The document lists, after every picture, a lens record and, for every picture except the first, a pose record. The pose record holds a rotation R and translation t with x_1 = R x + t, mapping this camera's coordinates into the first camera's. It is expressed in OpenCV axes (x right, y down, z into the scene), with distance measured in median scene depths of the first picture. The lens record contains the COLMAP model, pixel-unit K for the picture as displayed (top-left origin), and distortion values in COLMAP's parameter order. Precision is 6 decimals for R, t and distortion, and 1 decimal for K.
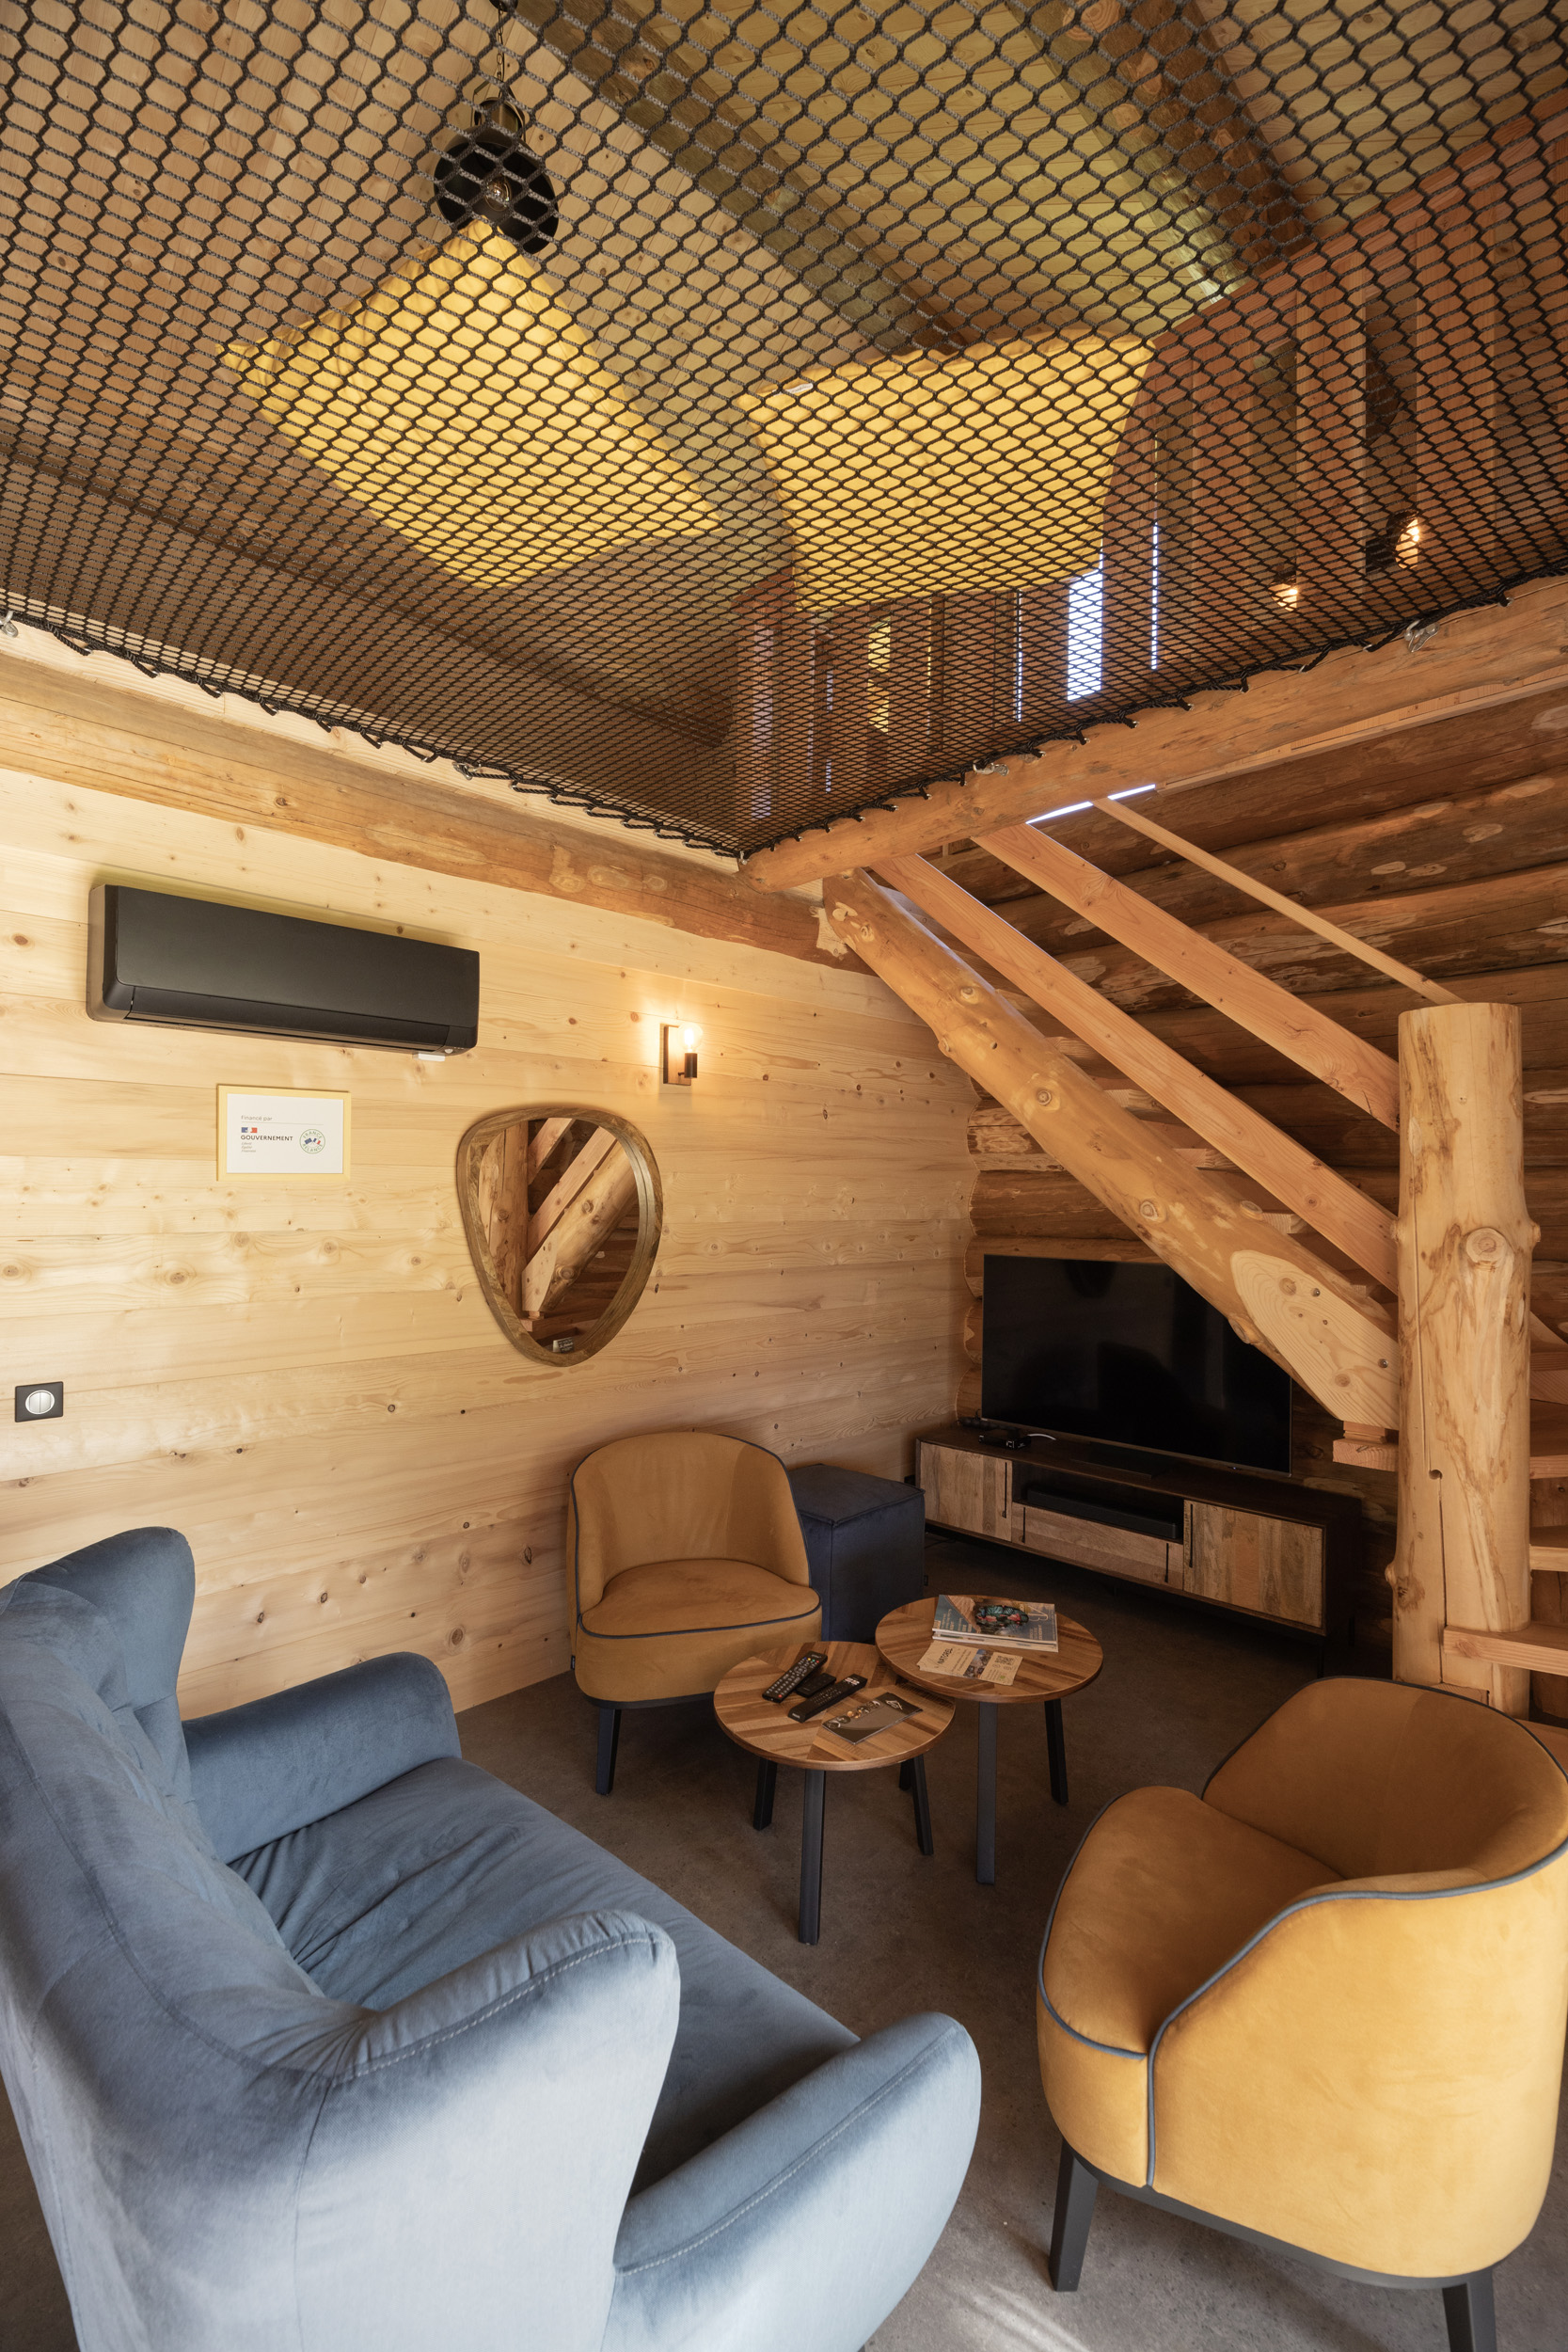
lens RADIAL K [[1004.6, 0, 790.6], [0, 1004.6, 1201.1], [0, 0, 1]] dist [0.000233, 0.000084]
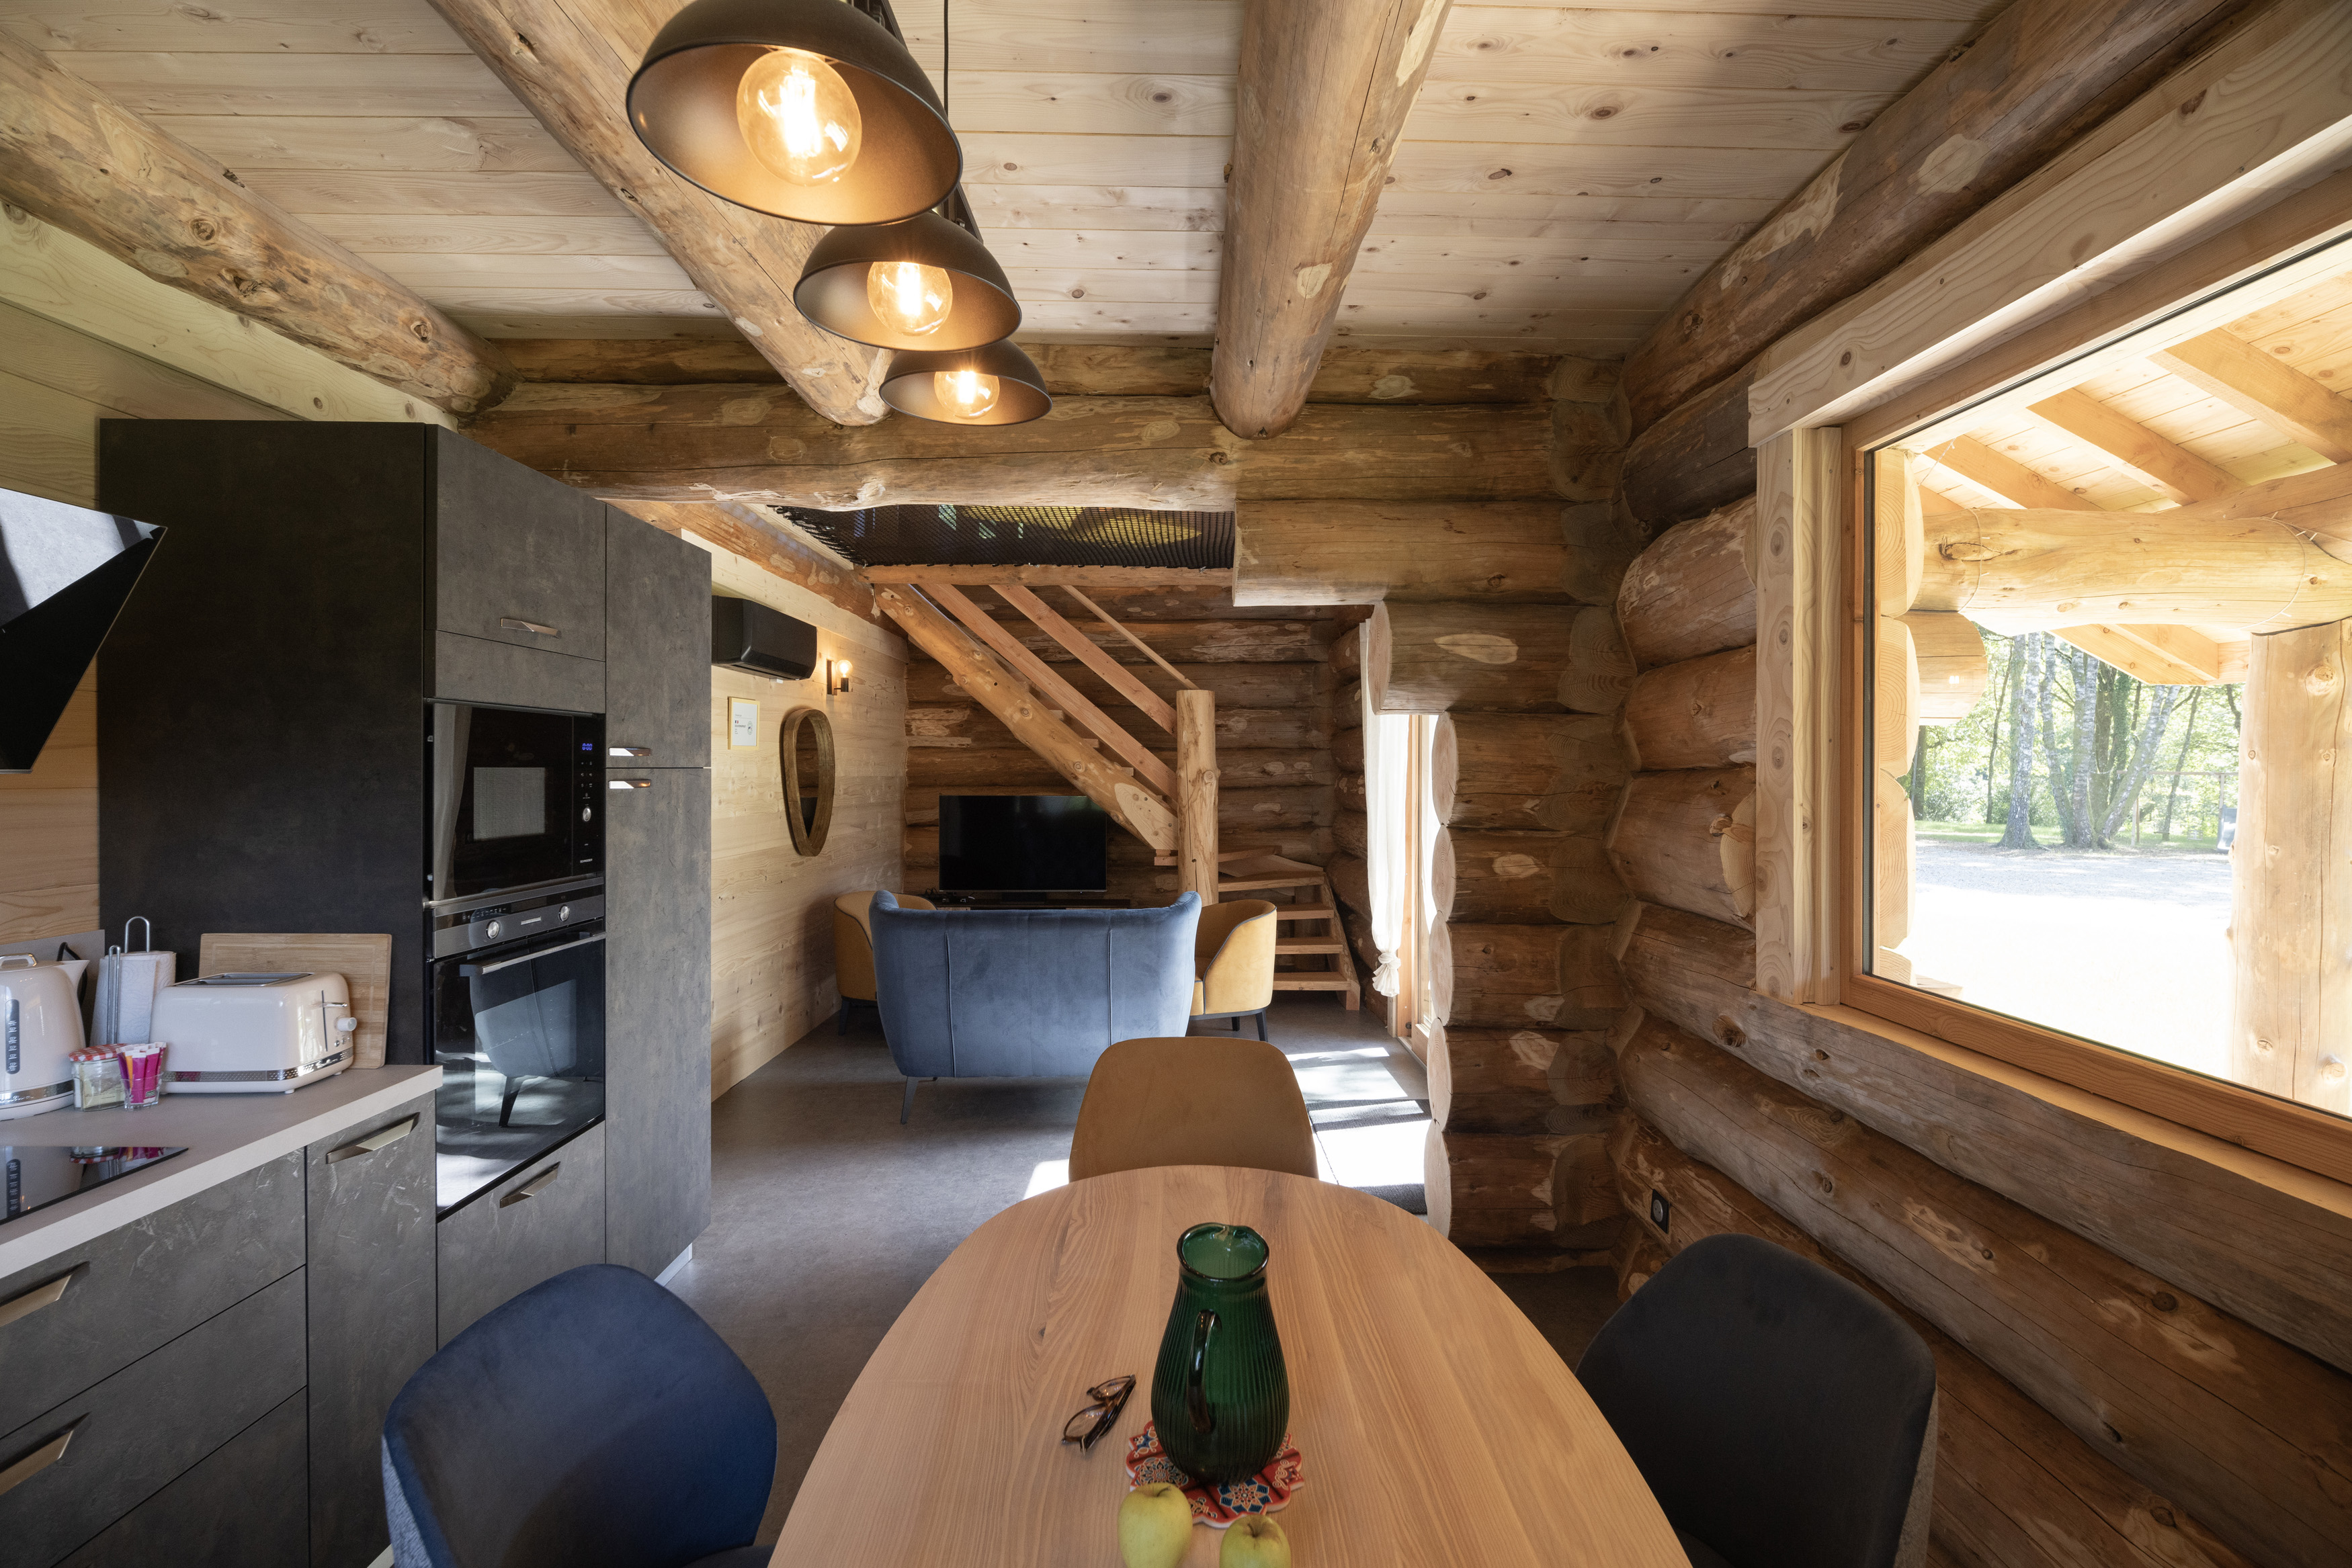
lens RADIAL K [[1024.4, 0, 1176.0], [0, 1024.4, 784.0], [0, 0, 1]] dist [0.000276, 0.000039]
pose [[0.700435, -0.014626, 0.713566, -1.190314], [0.008351, 0.999890, 0.012298, 0.023236], [-0.713667, -0.002655, 0.700480, -0.793835]]
